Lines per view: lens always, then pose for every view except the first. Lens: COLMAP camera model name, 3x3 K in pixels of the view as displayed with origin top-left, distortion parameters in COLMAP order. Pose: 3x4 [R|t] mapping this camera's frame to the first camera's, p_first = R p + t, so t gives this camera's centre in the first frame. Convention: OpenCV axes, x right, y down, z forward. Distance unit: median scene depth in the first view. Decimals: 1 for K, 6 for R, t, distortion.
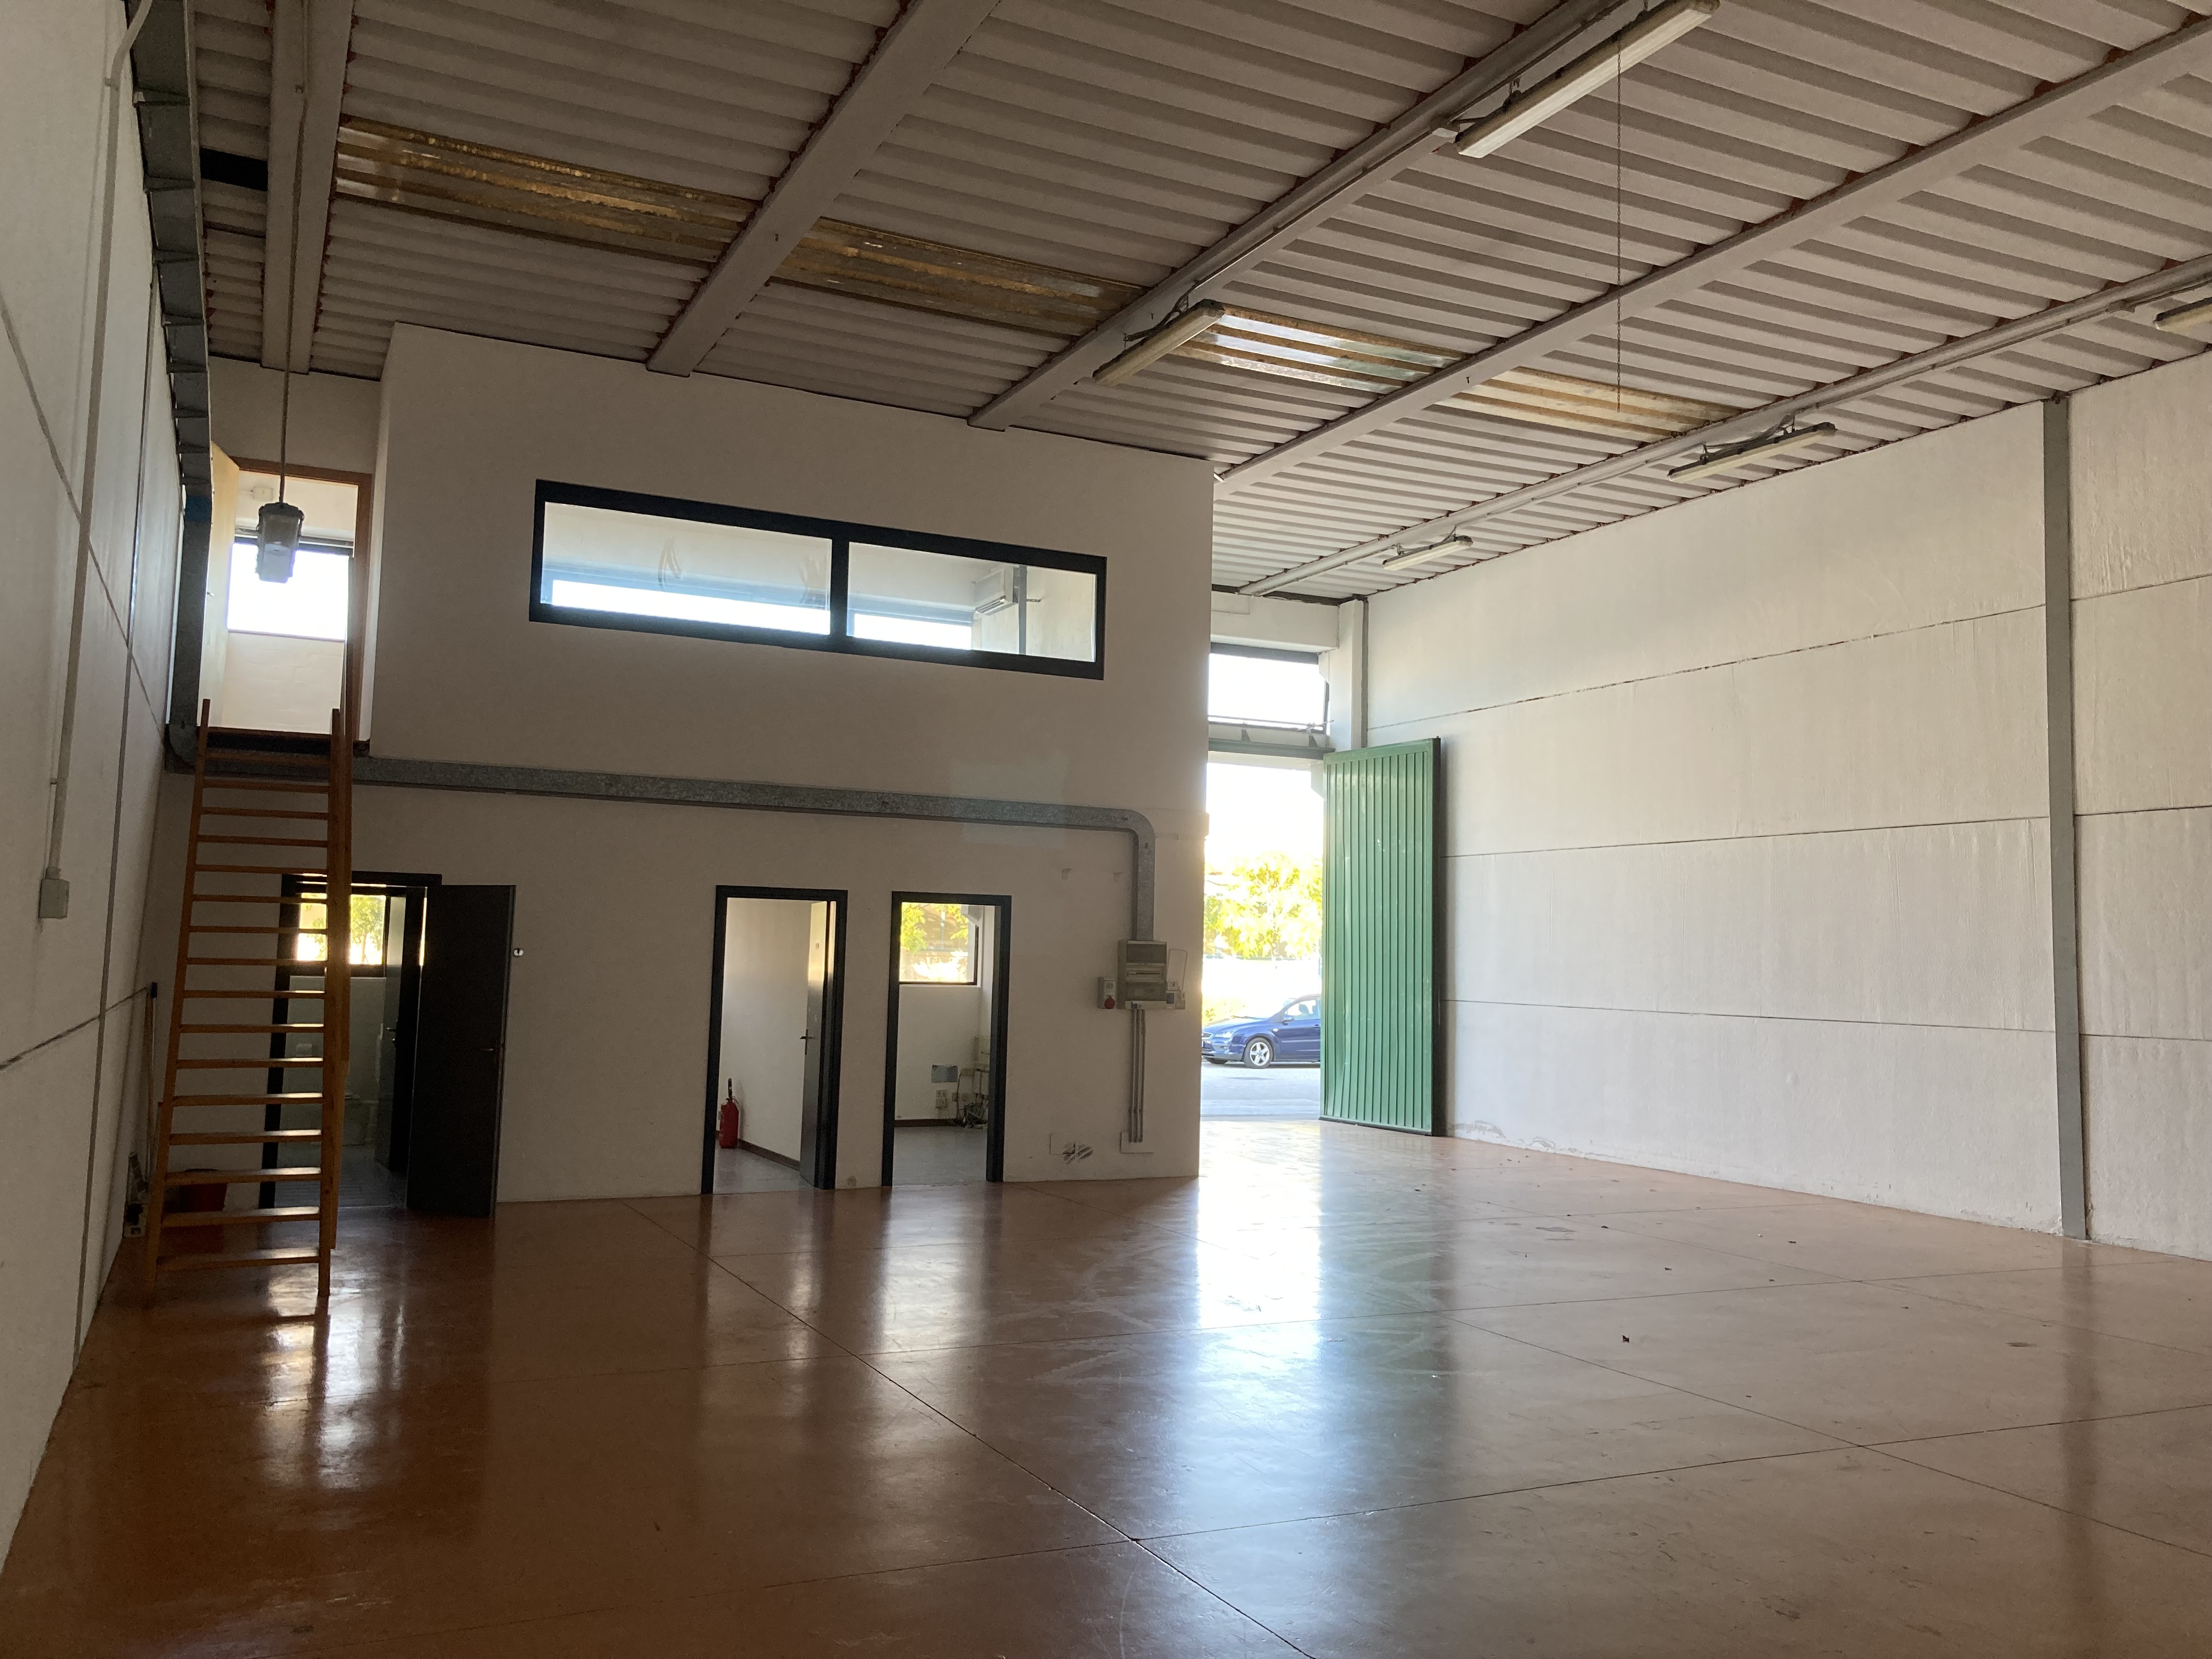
lens RADIAL K [[1796.3, 0, 1106.0], [0, 1796.3, 829.5], [0, 0, 1]] dist [0.004246, 0.001389]
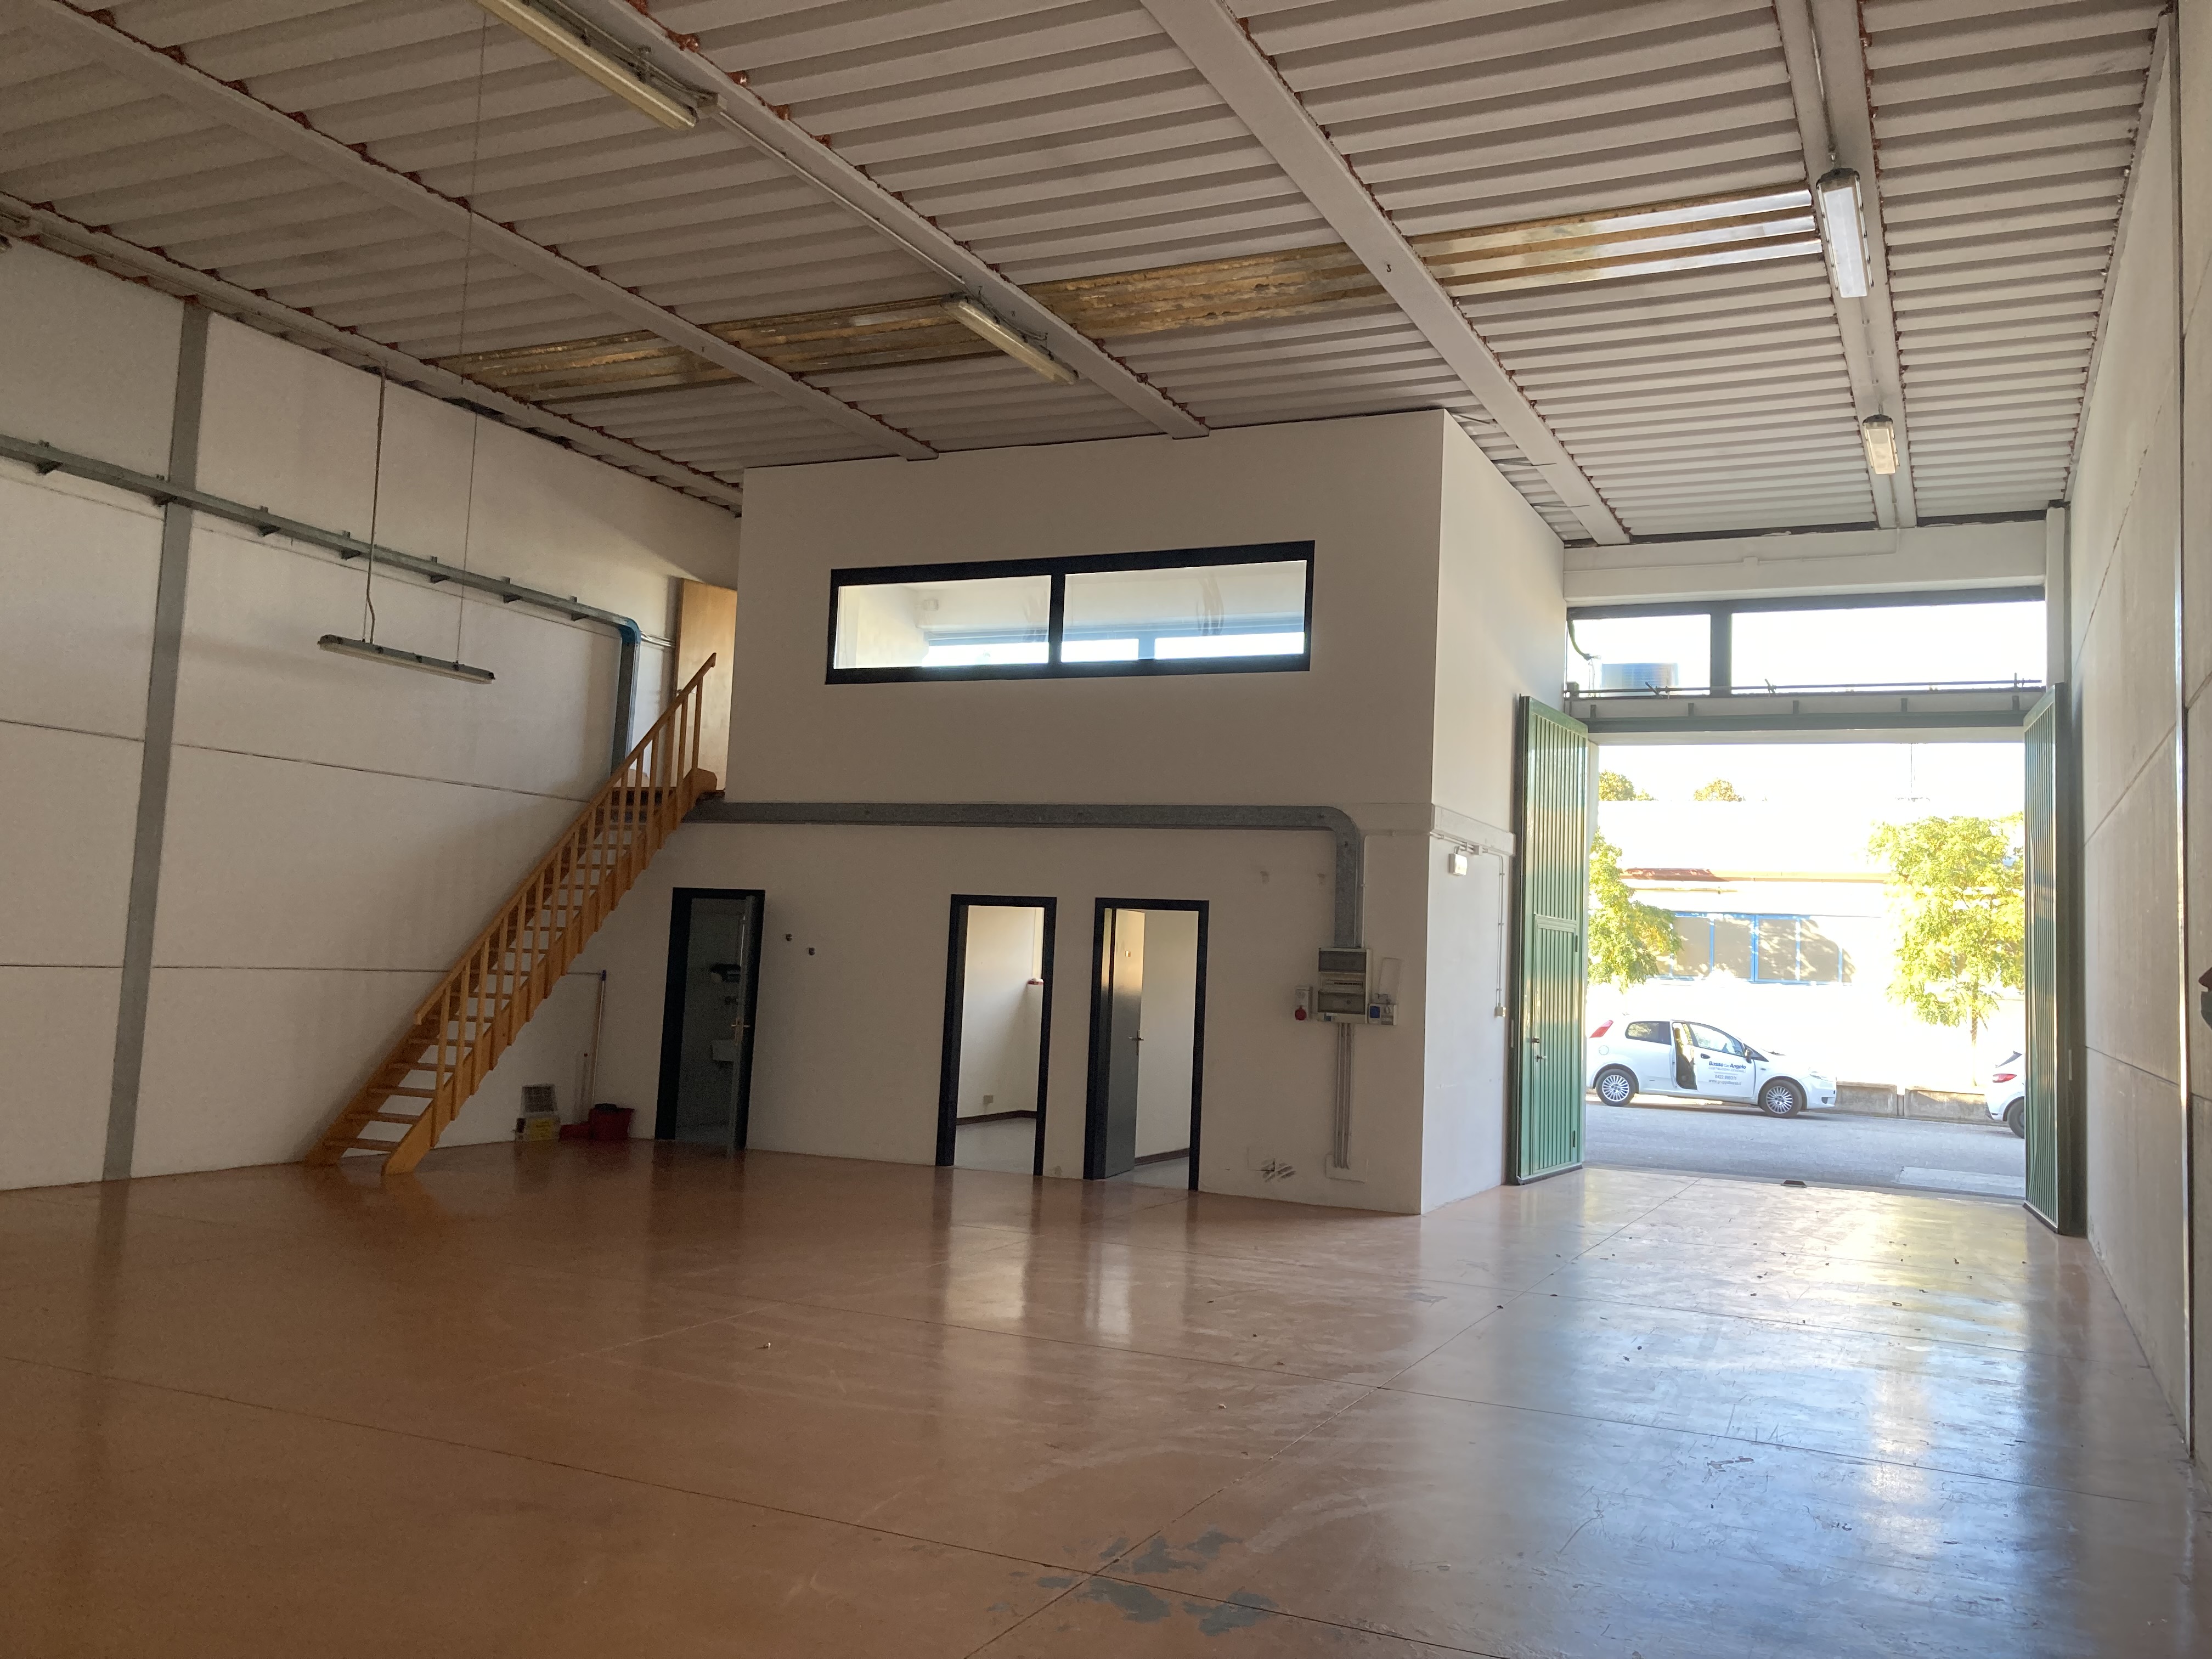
lens RADIAL K [[1798.3, 0, 1106.0], [0, 1798.3, 829.5], [0, 0, 1]] dist [0.122866, -0.392555]
pose [[0.623165, -0.053628, -0.780250, 0.711786], [0.027434, 0.998531, -0.046721, 0.044015], [0.781609, 0.007709, 0.623721, 0.348854]]
